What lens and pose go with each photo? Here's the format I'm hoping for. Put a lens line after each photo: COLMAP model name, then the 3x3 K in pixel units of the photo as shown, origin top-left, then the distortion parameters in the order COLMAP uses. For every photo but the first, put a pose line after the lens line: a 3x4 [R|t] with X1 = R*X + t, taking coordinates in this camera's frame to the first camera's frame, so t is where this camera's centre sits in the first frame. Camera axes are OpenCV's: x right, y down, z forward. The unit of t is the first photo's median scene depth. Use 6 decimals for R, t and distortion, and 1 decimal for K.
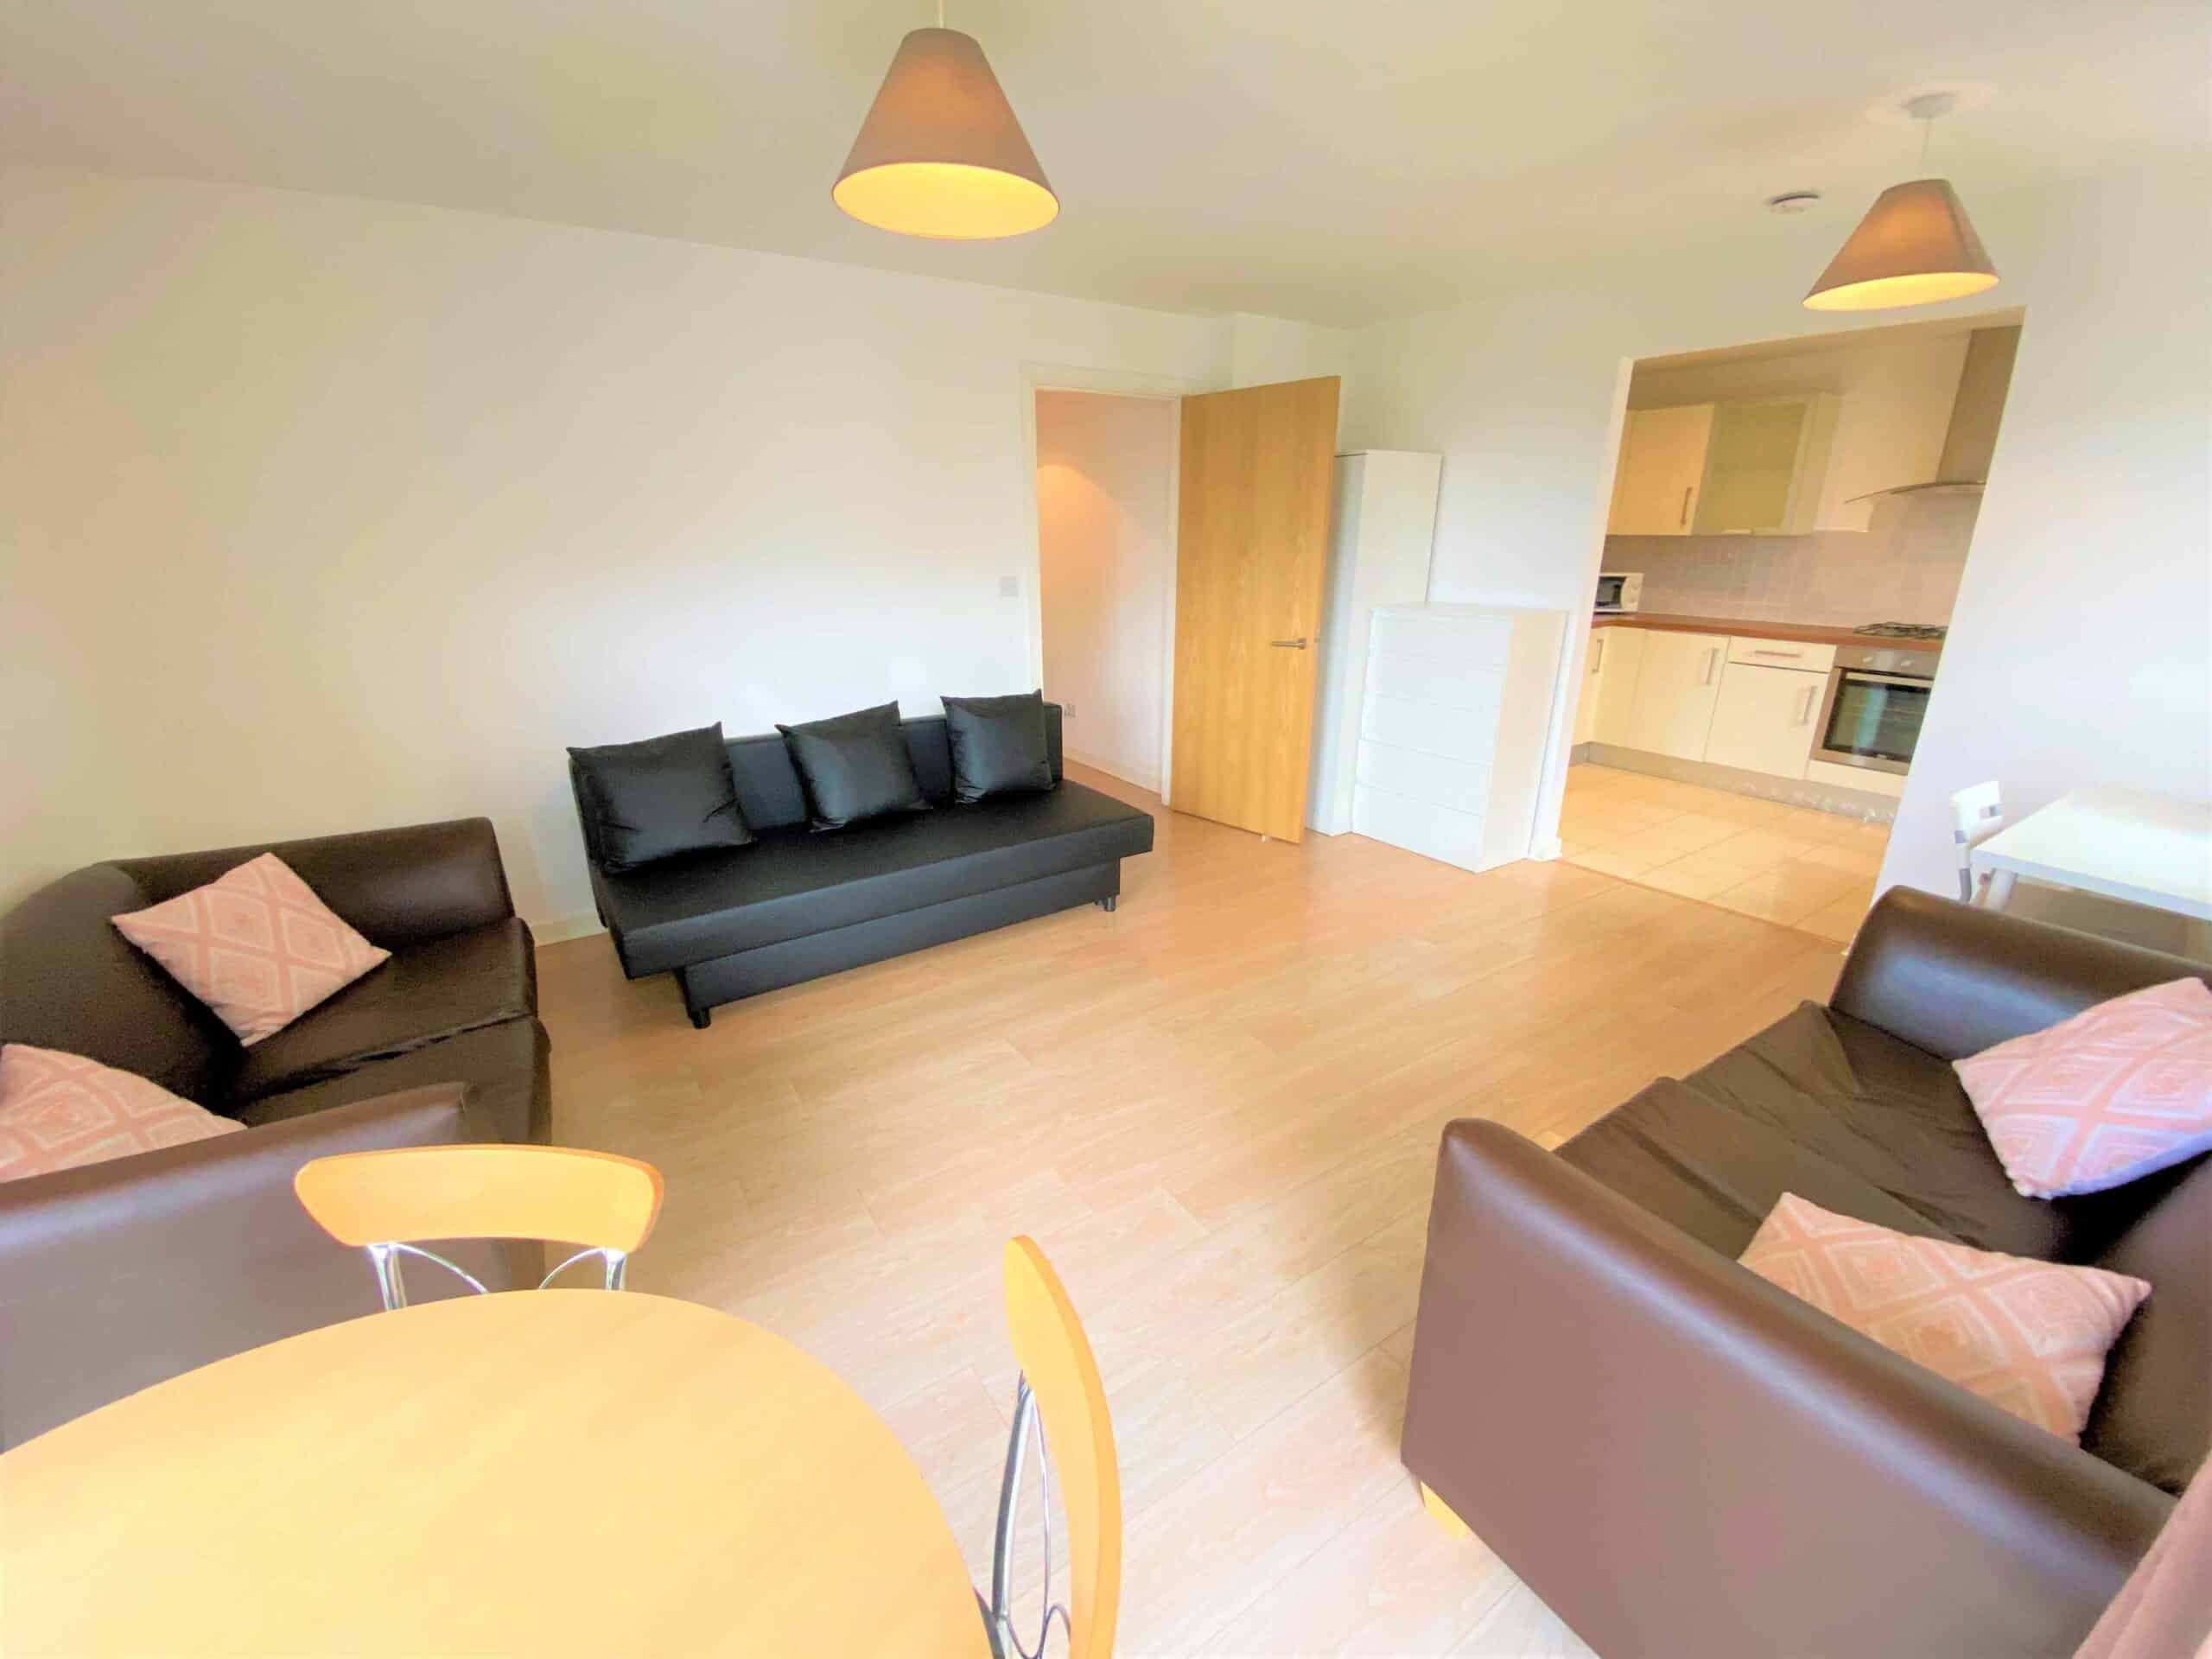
lens RADIAL K [[901.8, 0, 1095.0], [0, 901.8, 831.4], [0, 0, 1]] dist [-0.000567, -0.011737]
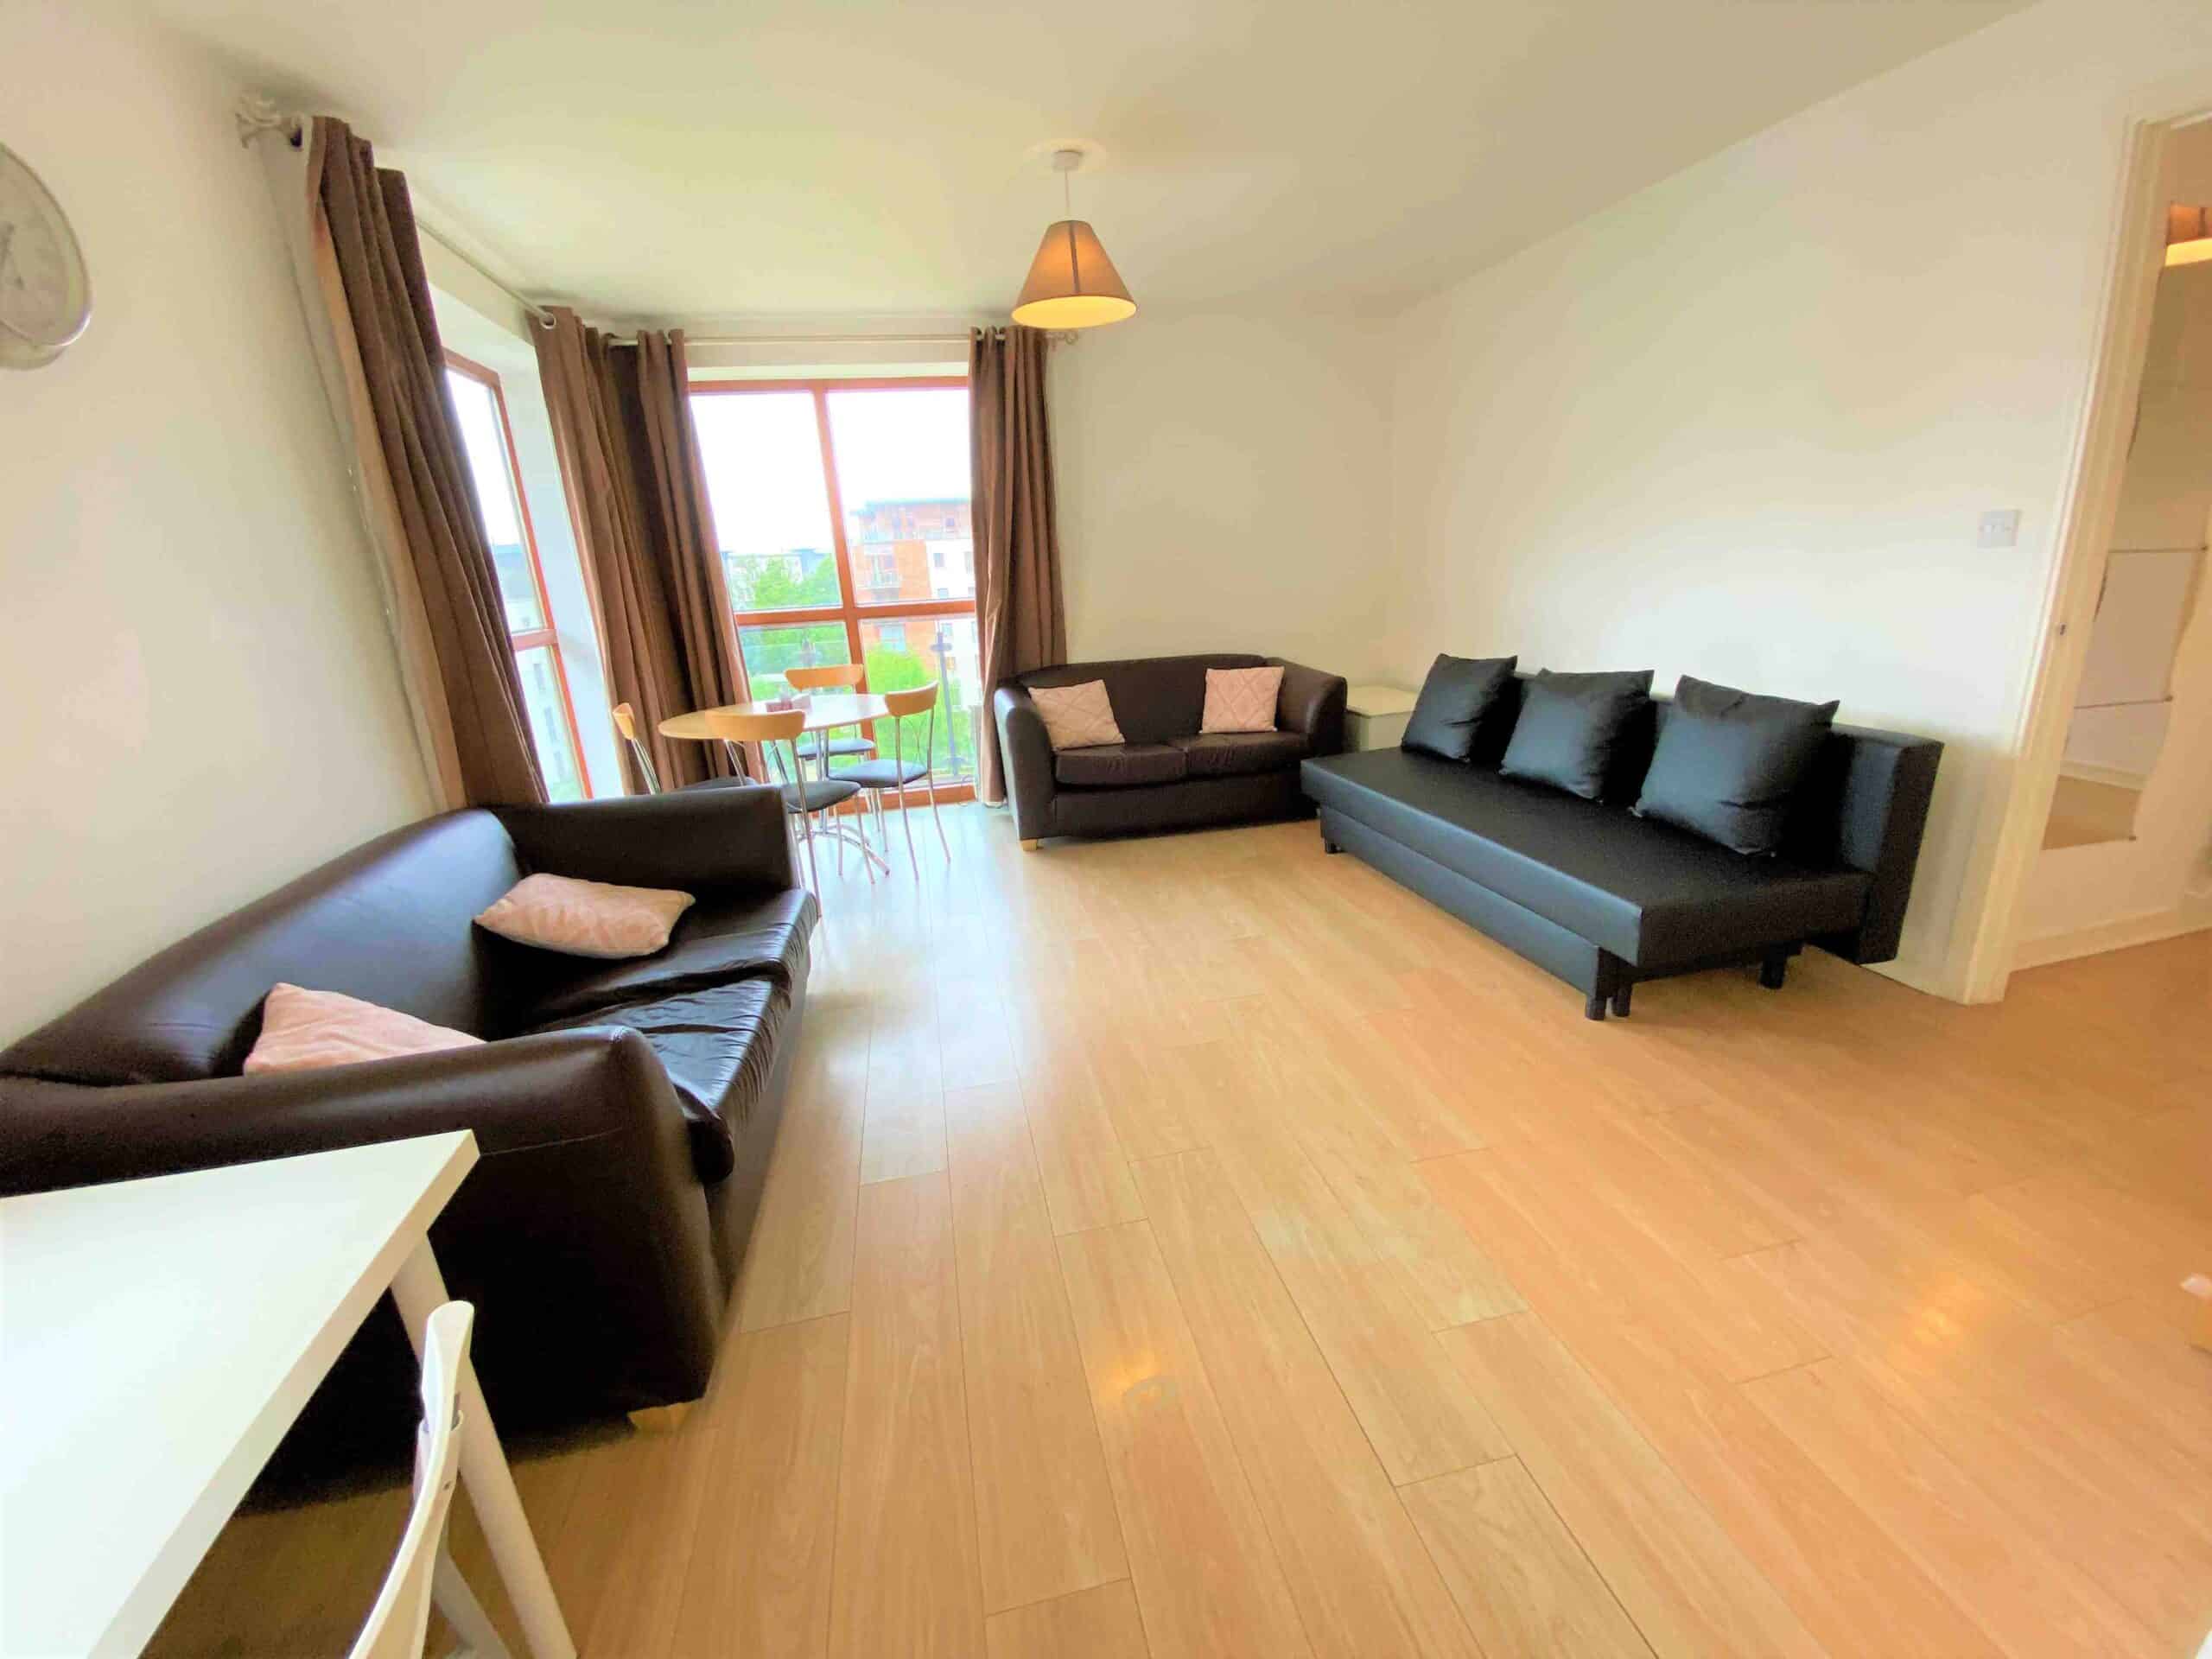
lens RADIAL K [[901.8, 0, 1095.0], [0, 901.8, 831.4], [0, 0, 1]] dist [-0.000567, -0.011737]
pose [[-0.371668, 0.289599, -0.882040, 0.852716], [-0.238240, 0.888530, 0.392118, -0.255257], [0.897276, 0.355875, -0.261244, 0.943469]]
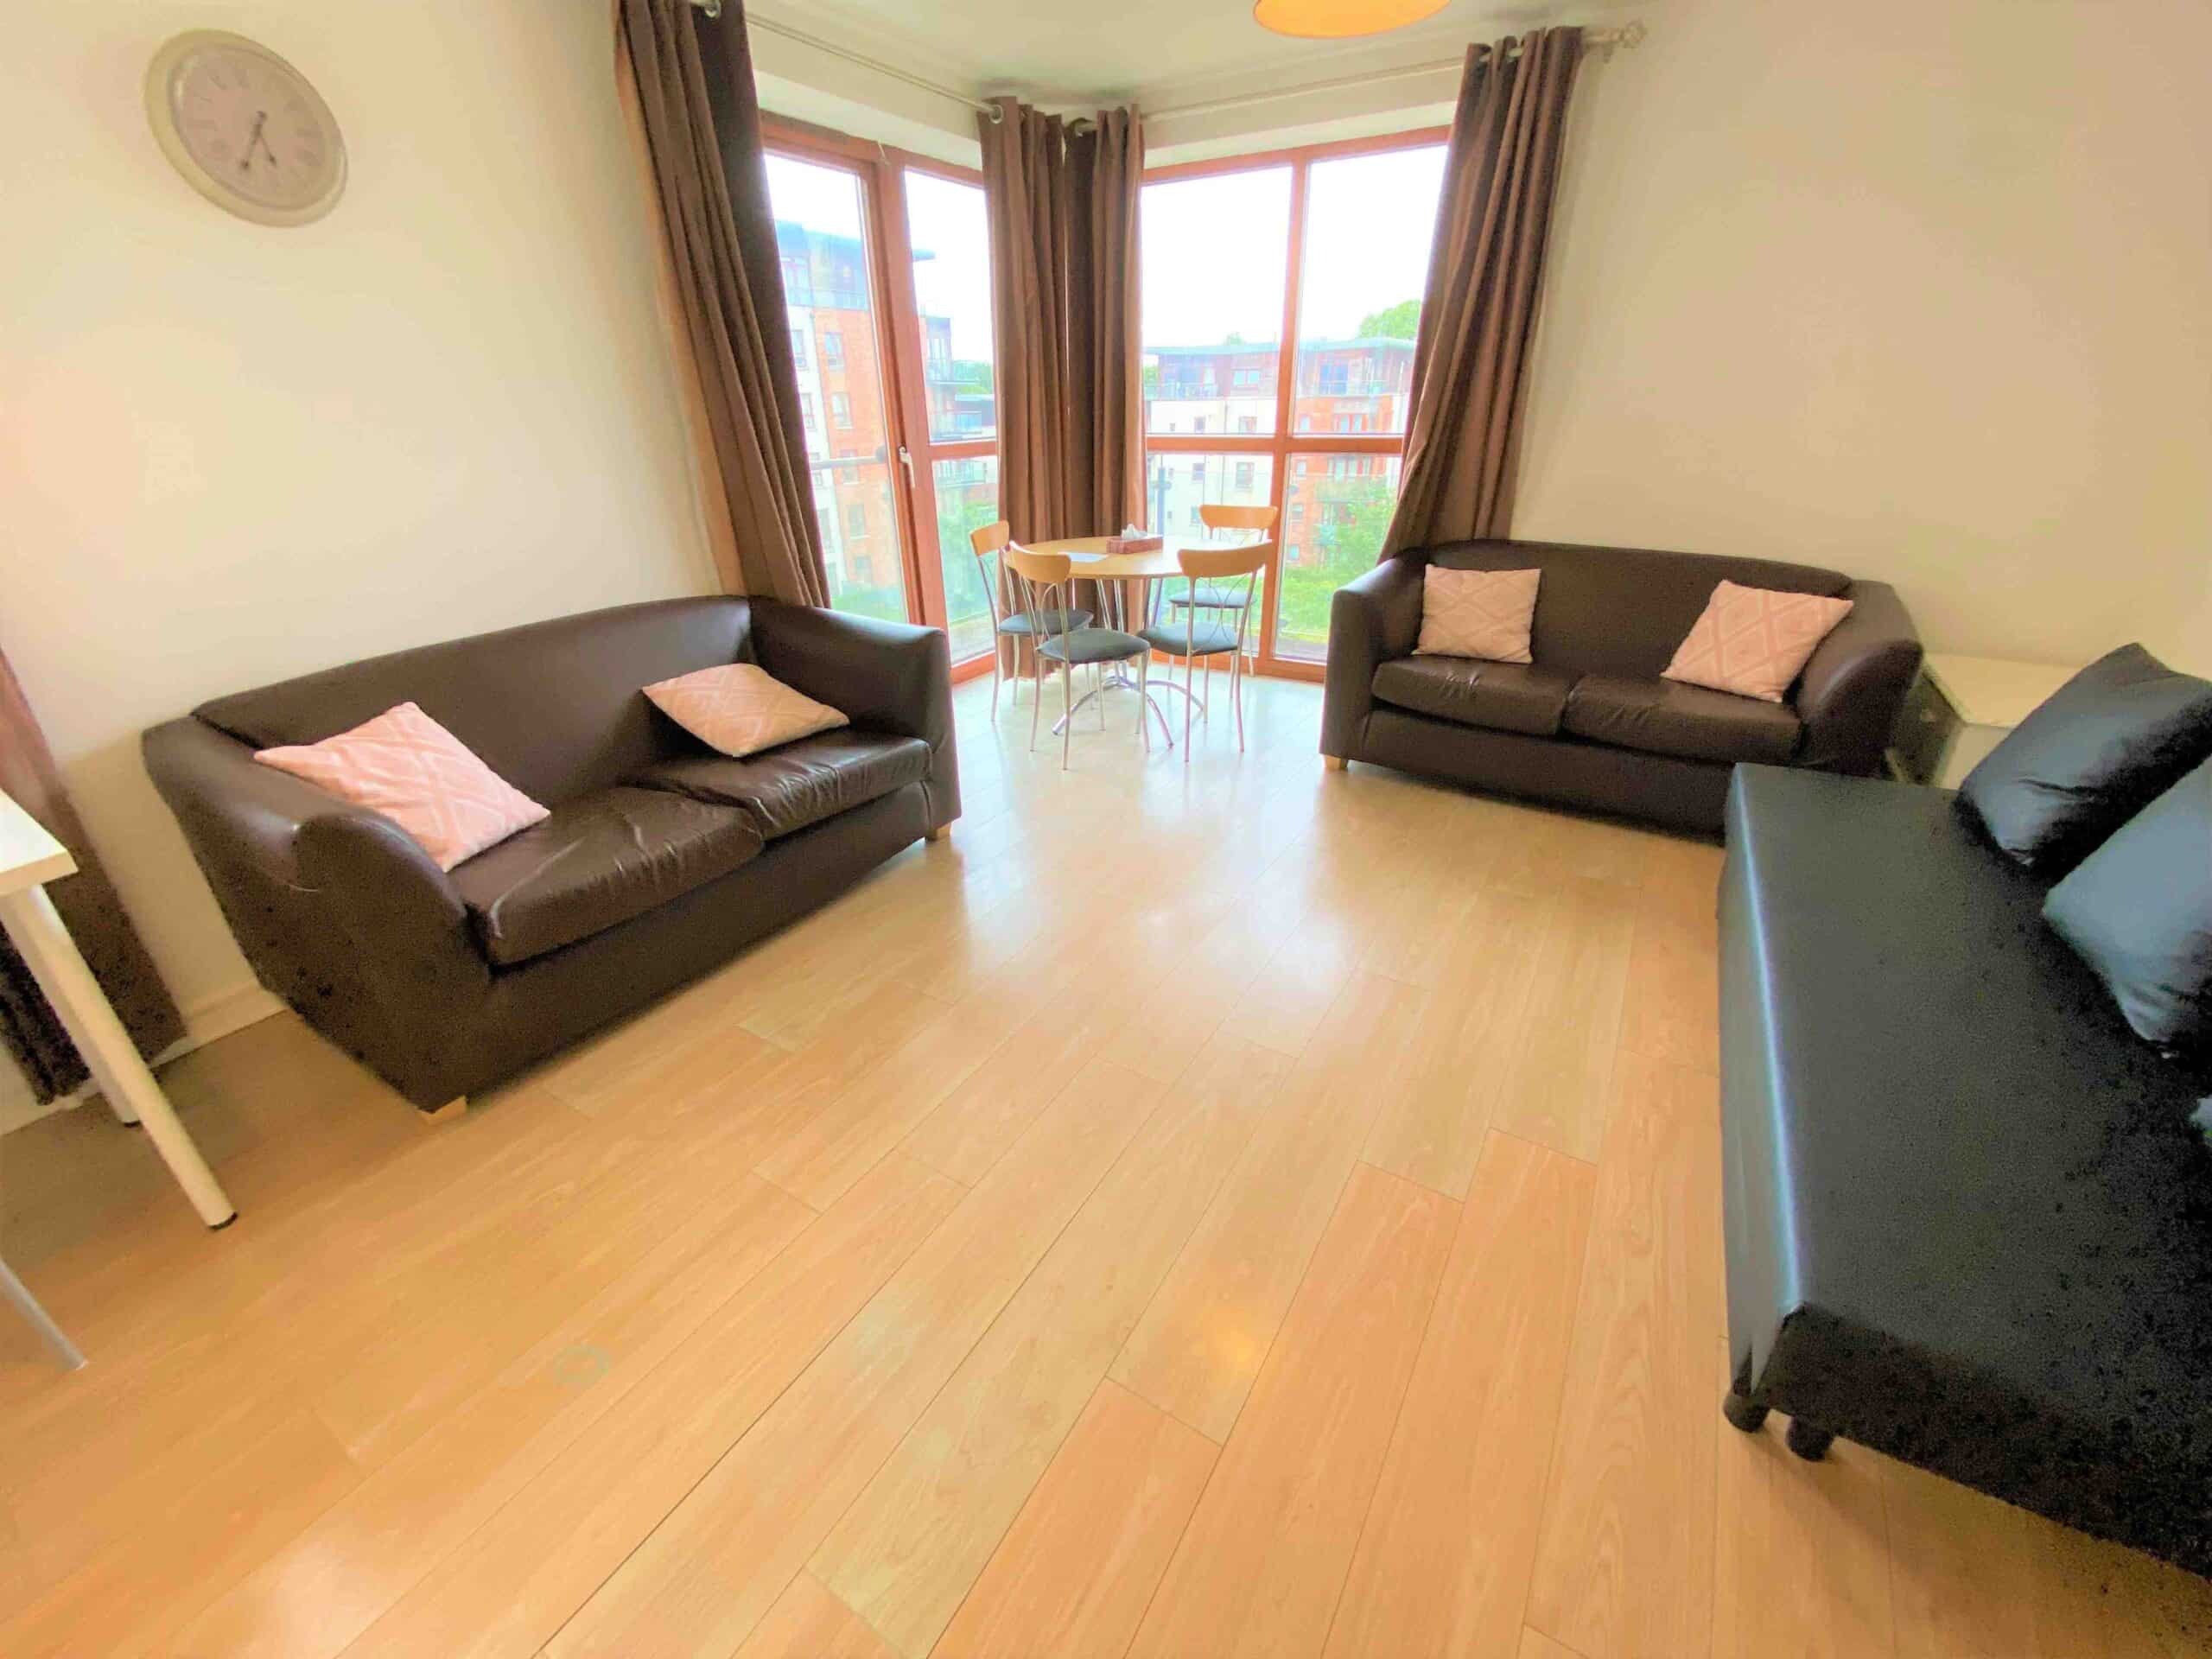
lens RADIAL K [[907.0, 0, 1101.0], [0, 907.0, 819.5], [0, 0, 1]] dist [-0.001907, -0.000499]
pose [[-0.911197, 0.190850, -0.365099, 0.388257], [-0.115200, 0.732830, 0.670589, -0.349353], [0.395537, 0.653098, -0.645766, 1.169424]]
